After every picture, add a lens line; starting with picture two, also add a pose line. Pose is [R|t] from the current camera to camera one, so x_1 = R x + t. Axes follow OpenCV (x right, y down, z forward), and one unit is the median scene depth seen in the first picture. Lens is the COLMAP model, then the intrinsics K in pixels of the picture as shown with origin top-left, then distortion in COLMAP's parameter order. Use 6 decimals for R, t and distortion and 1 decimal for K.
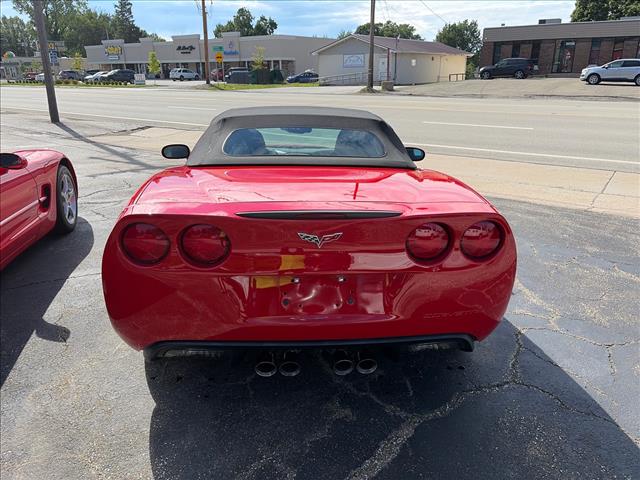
lens RADIAL K [[481.1, 0, 319.7], [0, 481.1, 244.2], [0, 0, 1]] dist [0.042852, -0.043652]
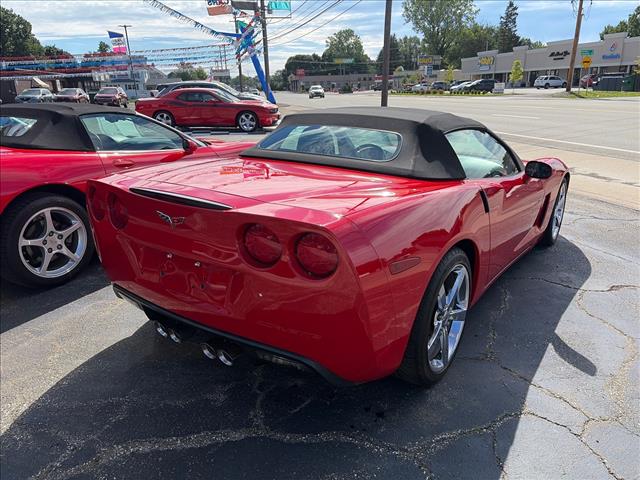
lens RADIAL K [[481.1, 0, 320.0], [0, 481.1, 238.0], [0, 0, 1]] dist [0.042852, -0.043652]
pose [[0.768254, 0.176948, -0.615203, 0.432532], [-0.193990, 0.980201, 0.039680, -0.044817], [0.610043, 0.088859, 0.787370, 0.135227]]
